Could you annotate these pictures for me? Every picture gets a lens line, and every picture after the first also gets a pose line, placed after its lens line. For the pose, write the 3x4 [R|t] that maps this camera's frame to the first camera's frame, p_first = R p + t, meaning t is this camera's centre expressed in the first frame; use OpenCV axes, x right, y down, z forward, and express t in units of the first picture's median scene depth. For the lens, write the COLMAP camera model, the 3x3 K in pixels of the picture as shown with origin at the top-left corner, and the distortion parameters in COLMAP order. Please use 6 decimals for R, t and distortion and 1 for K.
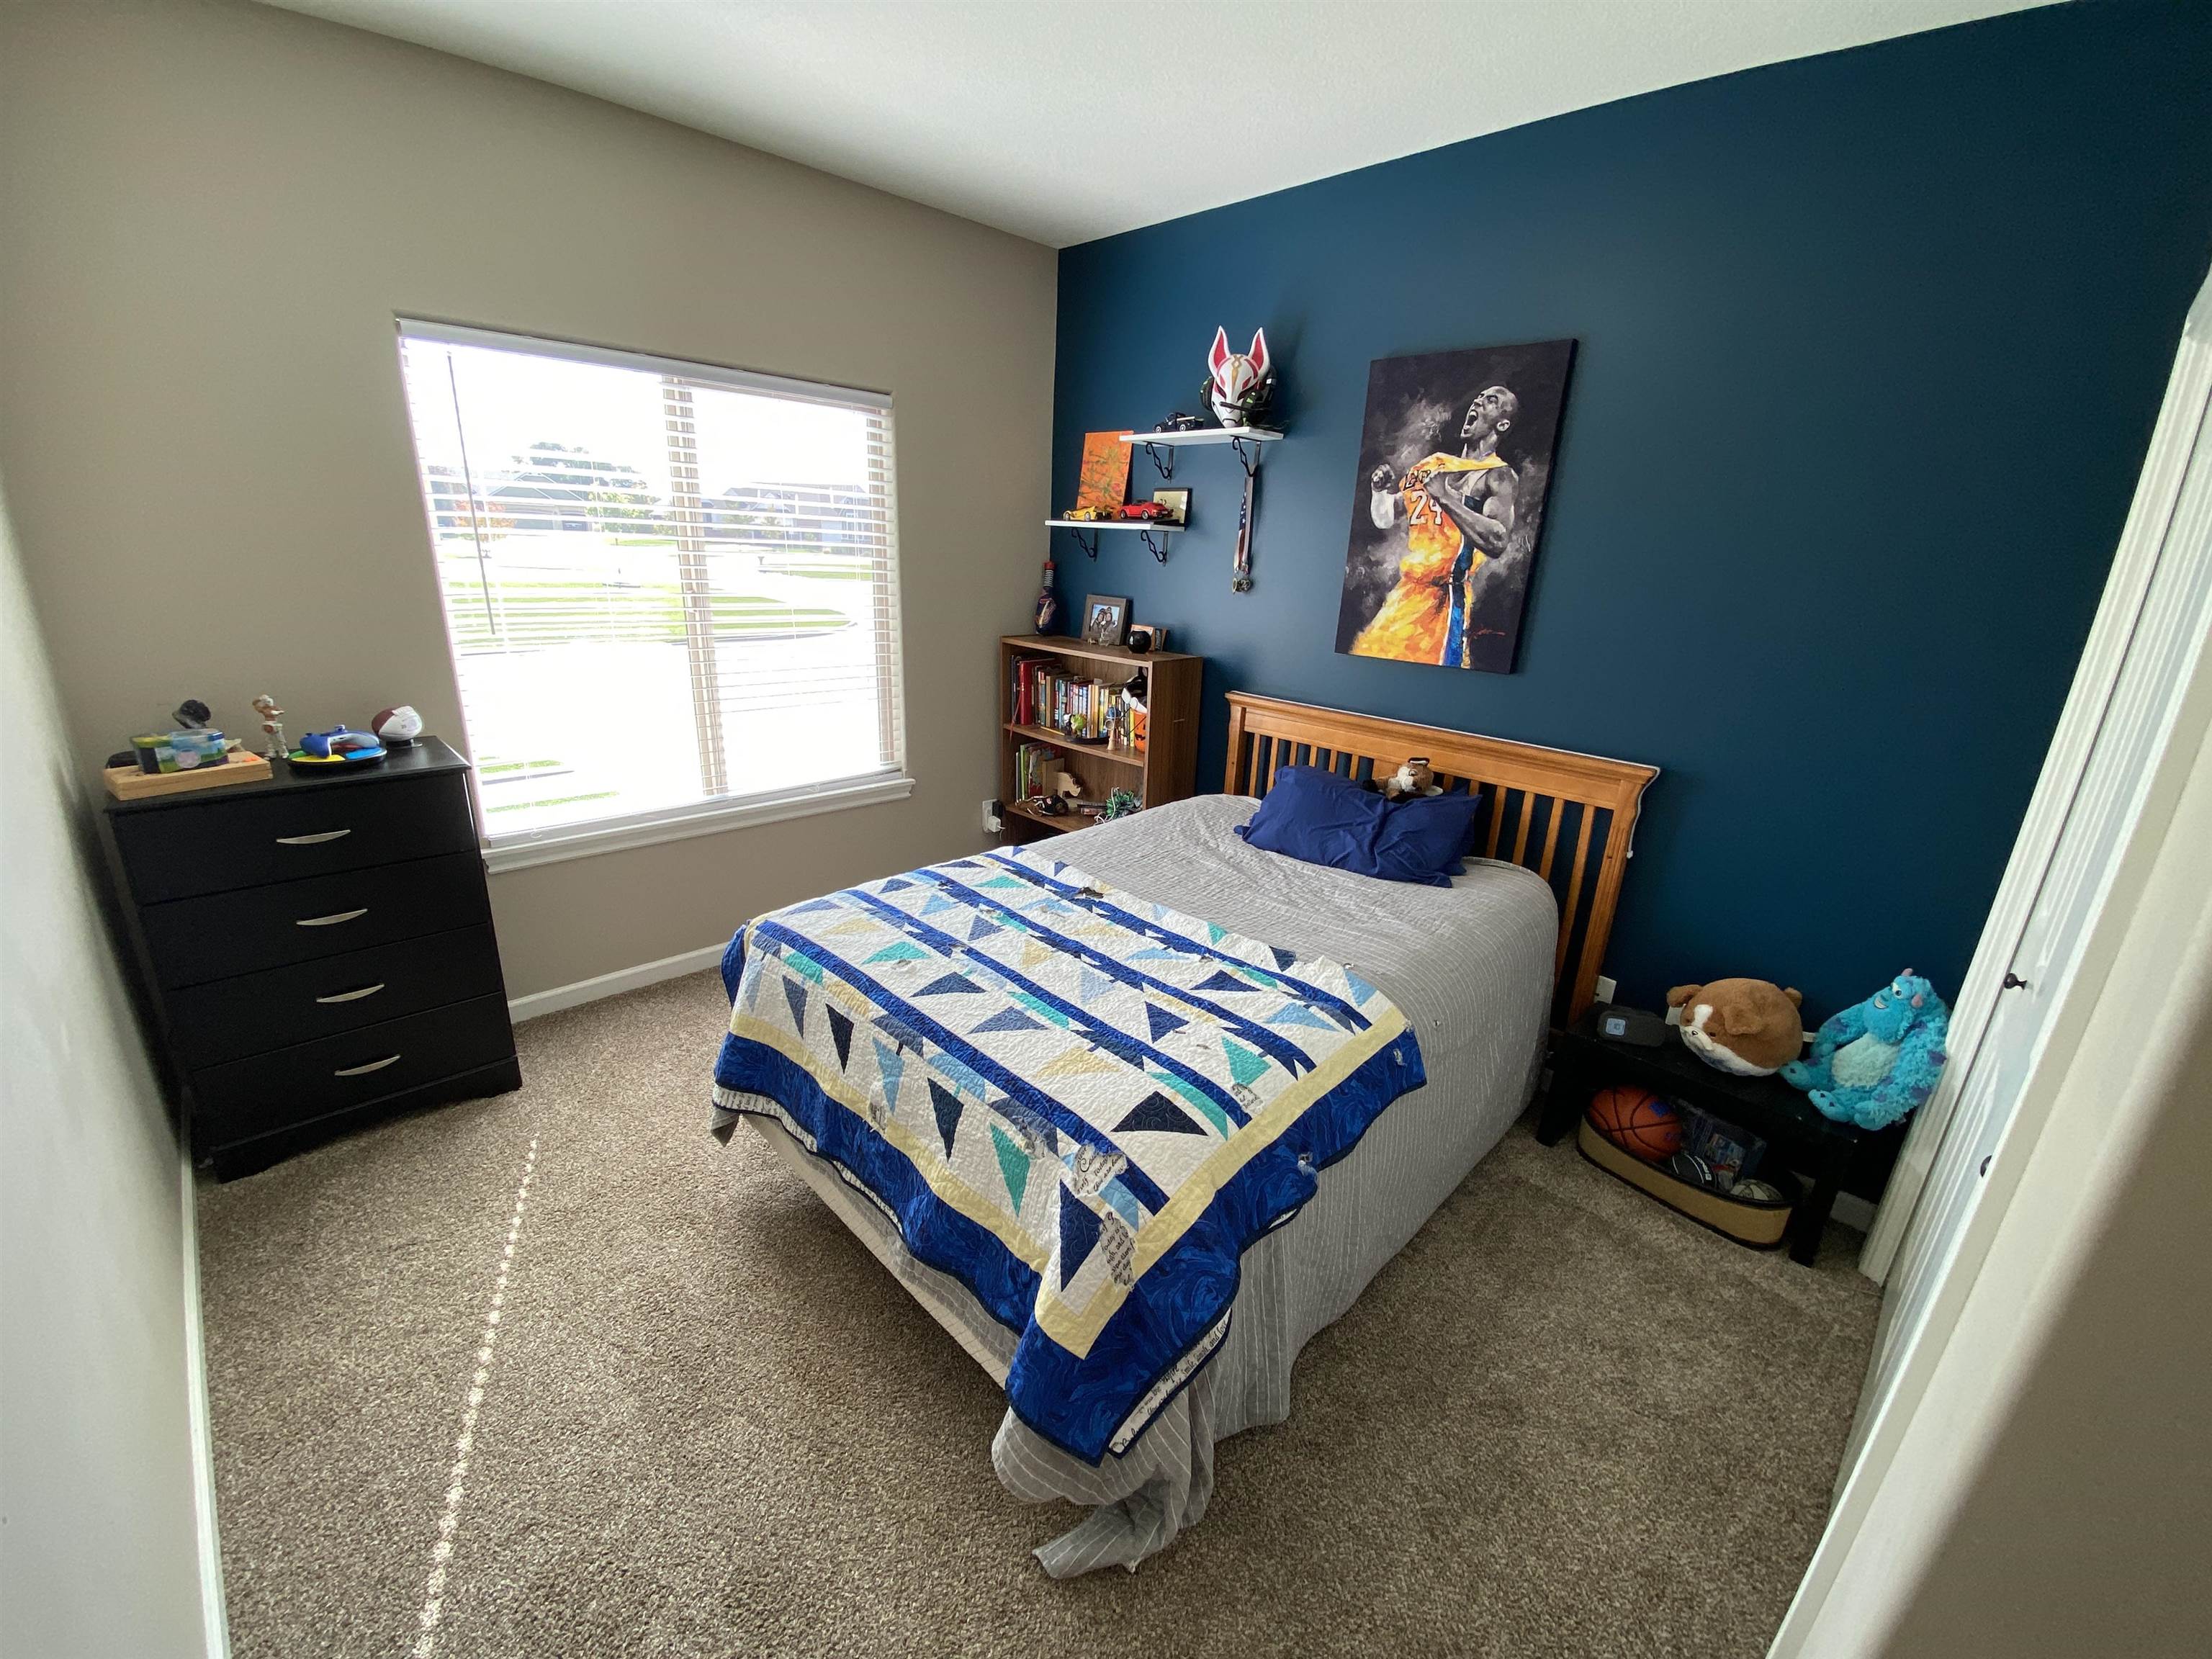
lens RADIAL K [[887.5, 0, 1103.6], [0, 887.5, 820.1], [0, 0, 1]] dist [0.021016, -0.019088]
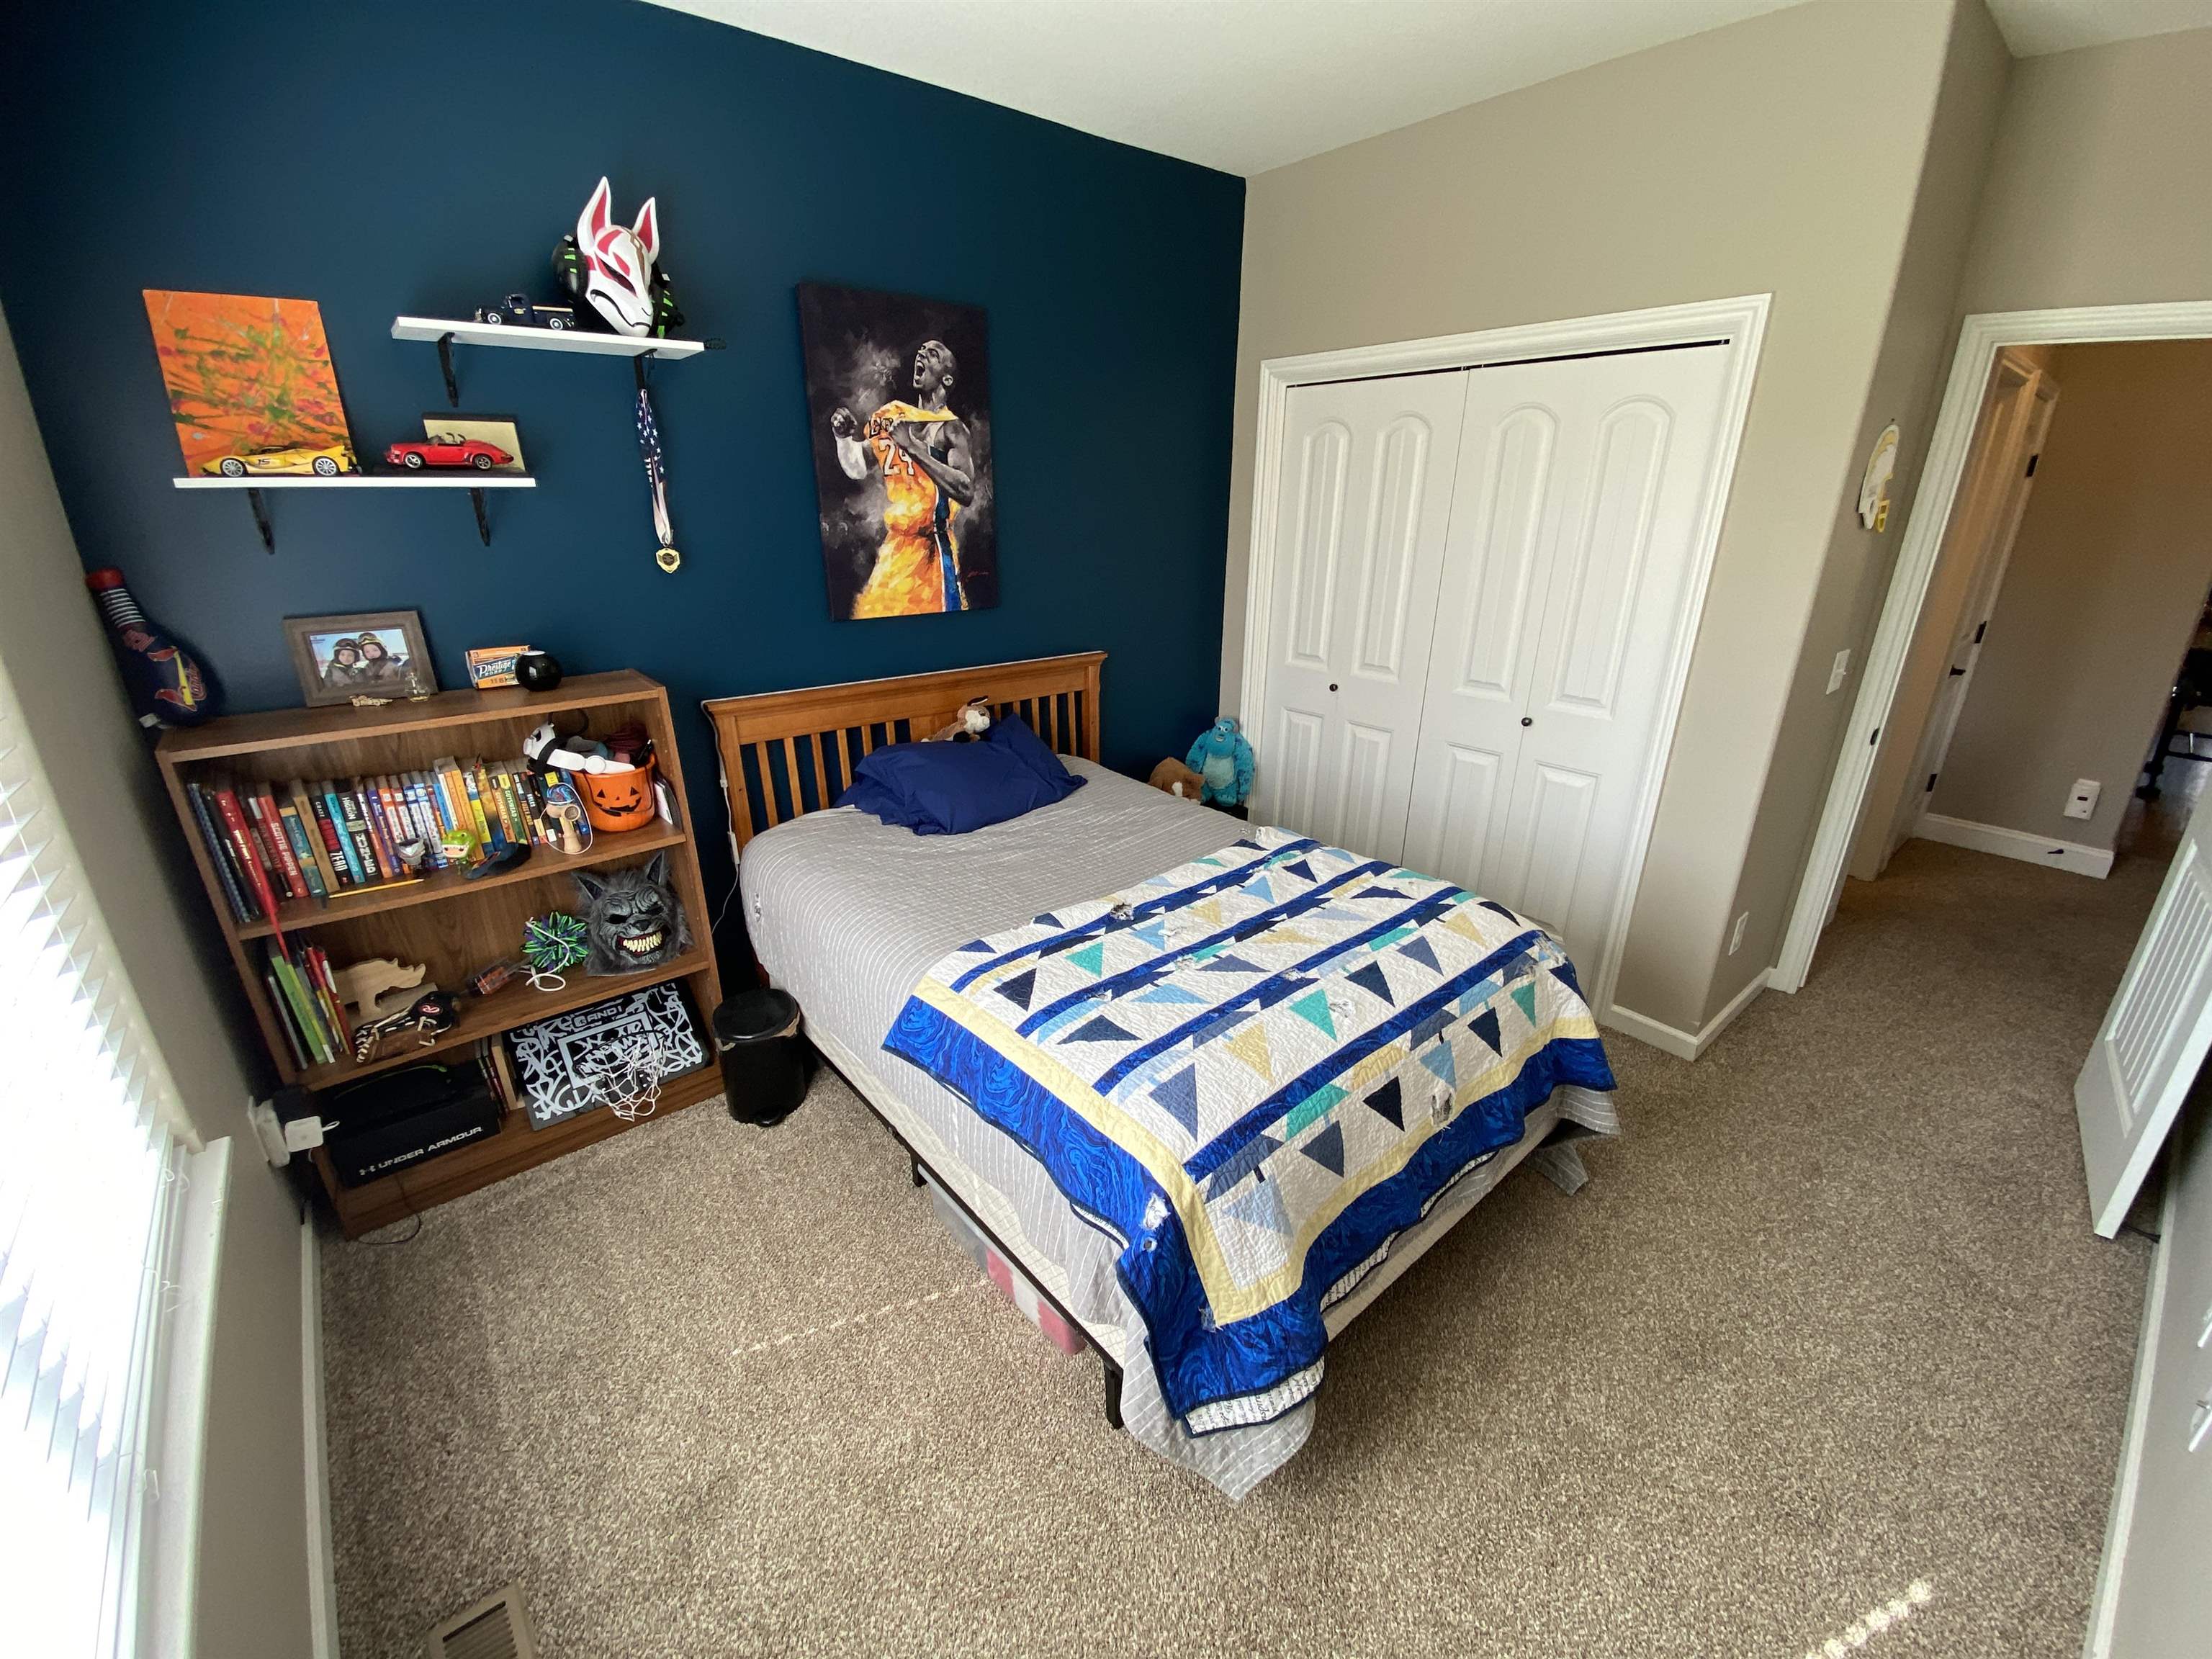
lens RADIAL K [[887.8, 0, 1100.1], [0, 887.8, 824.3], [0, 0, 1]] dist [0.047311, -0.041404]
pose [[0.085055, -0.390161, 0.916809, -0.721329], [0.299465, 0.887611, 0.349953, -0.282324], [-0.950308, 0.244787, 0.192336, 0.727510]]
